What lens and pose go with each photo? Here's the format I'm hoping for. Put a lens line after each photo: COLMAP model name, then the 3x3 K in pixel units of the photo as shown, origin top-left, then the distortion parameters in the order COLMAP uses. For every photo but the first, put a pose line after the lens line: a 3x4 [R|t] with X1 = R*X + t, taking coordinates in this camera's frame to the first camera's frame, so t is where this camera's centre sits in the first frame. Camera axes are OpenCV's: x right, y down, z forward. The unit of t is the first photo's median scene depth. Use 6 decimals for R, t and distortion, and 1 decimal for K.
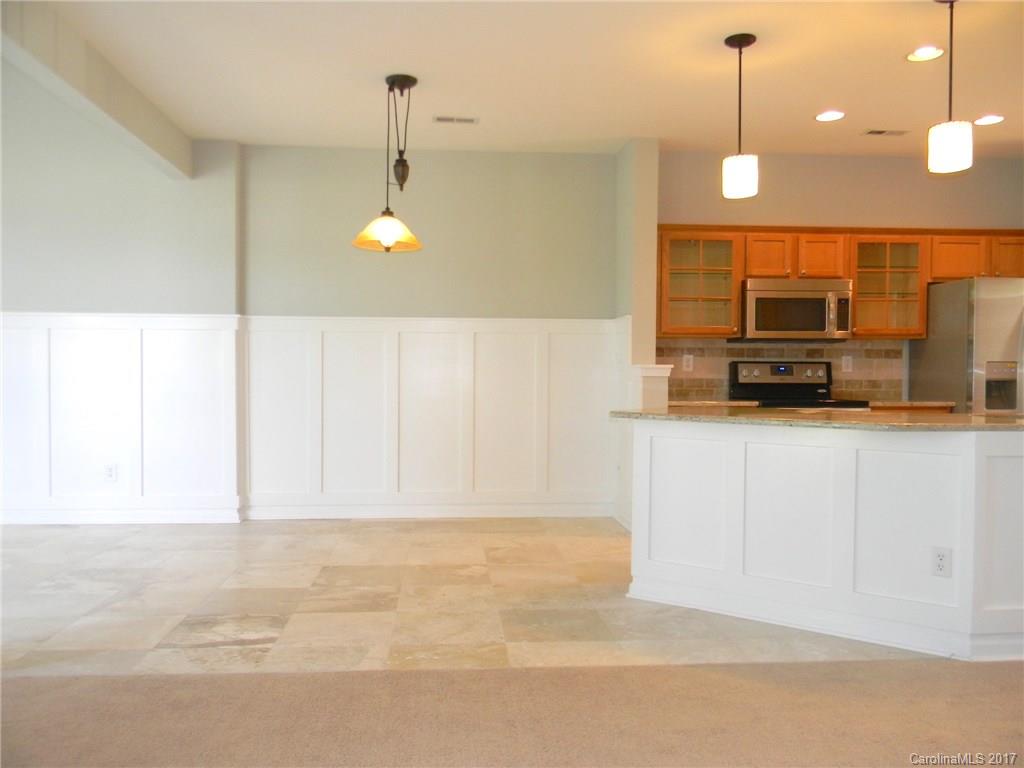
lens RADIAL K [[820.8, 0, 503.8], [0, 820.8, 394.0], [0, 0, 1]] dist [0.011200, -0.032141]
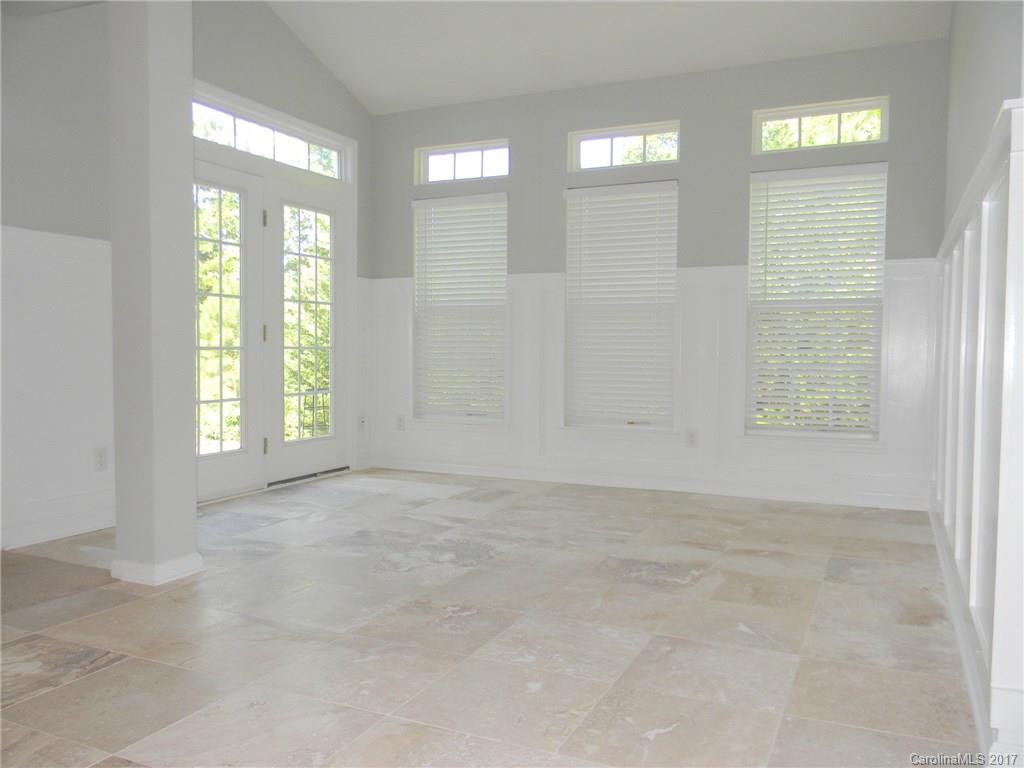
lens RADIAL K [[829.4, 0, 513.2], [0, 829.4, 381.3], [0, 0, 1]] dist [-0.019908, -0.008070]
pose [[-0.486071, 0.019456, -0.873703, 0.052691], [-0.028859, 0.998850, 0.038297, 0.007260], [0.873443, 0.043829, -0.484950, 1.581375]]
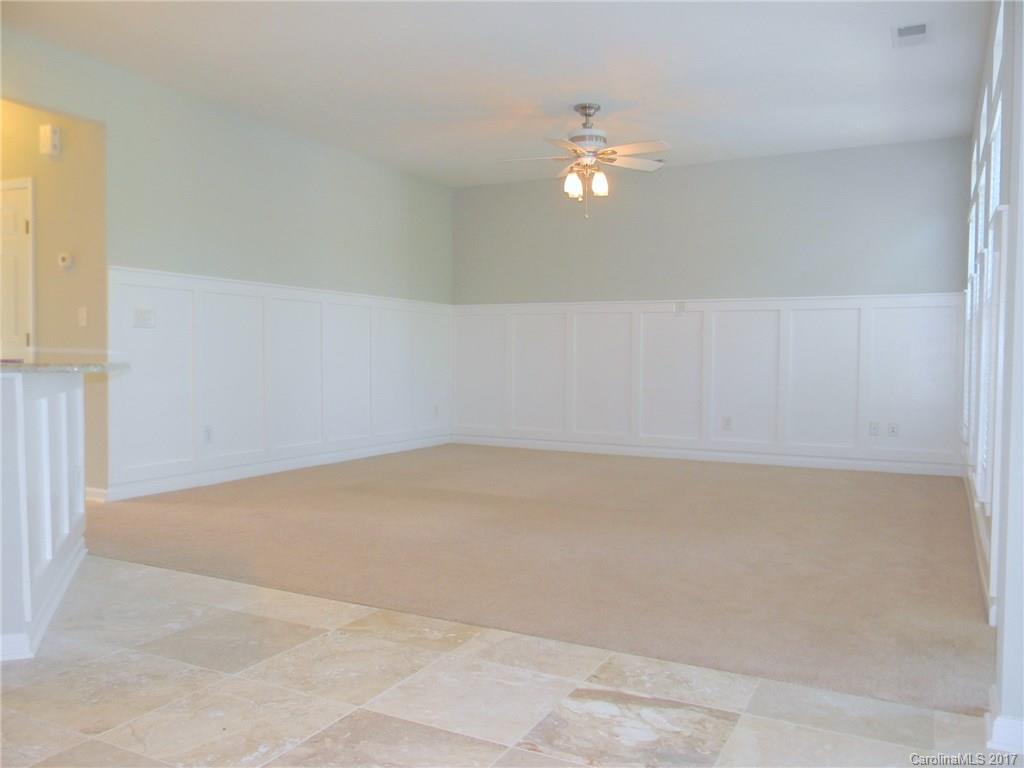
lens RADIAL K [[820.8, 0, 498.6], [0, 820.8, 385.8], [0, 0, 1]] dist [0.011200, -0.032141]
pose [[-0.845927, -0.035136, 0.532140, -0.531247], [-0.003680, 0.998188, 0.060058, -0.003234], [-0.533286, 0.048847, -0.844523, 1.456306]]
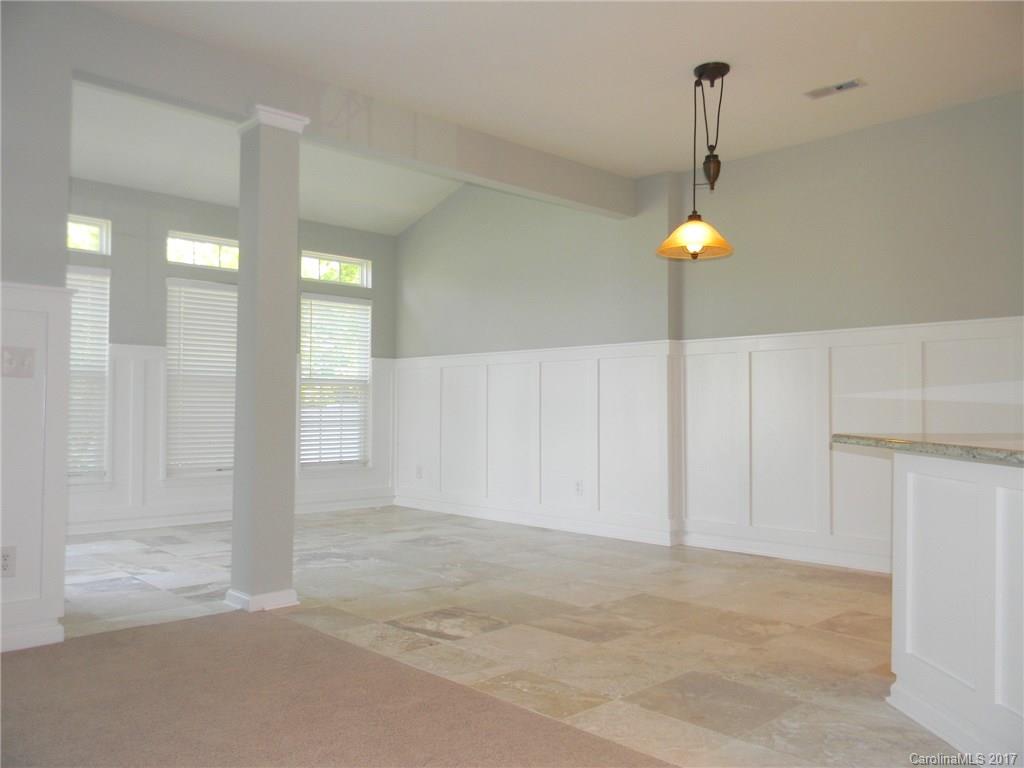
lens RADIAL K [[820.8, 0, 512.0], [0, 820.8, 390.0], [0, 0, 1]] dist [0.011200, -0.032141]
pose [[0.638227, -0.021786, -0.769540, 0.533332], [-0.017467, 0.998932, -0.042767, 0.019518], [0.769650, 0.040737, 0.637166, 0.327572]]
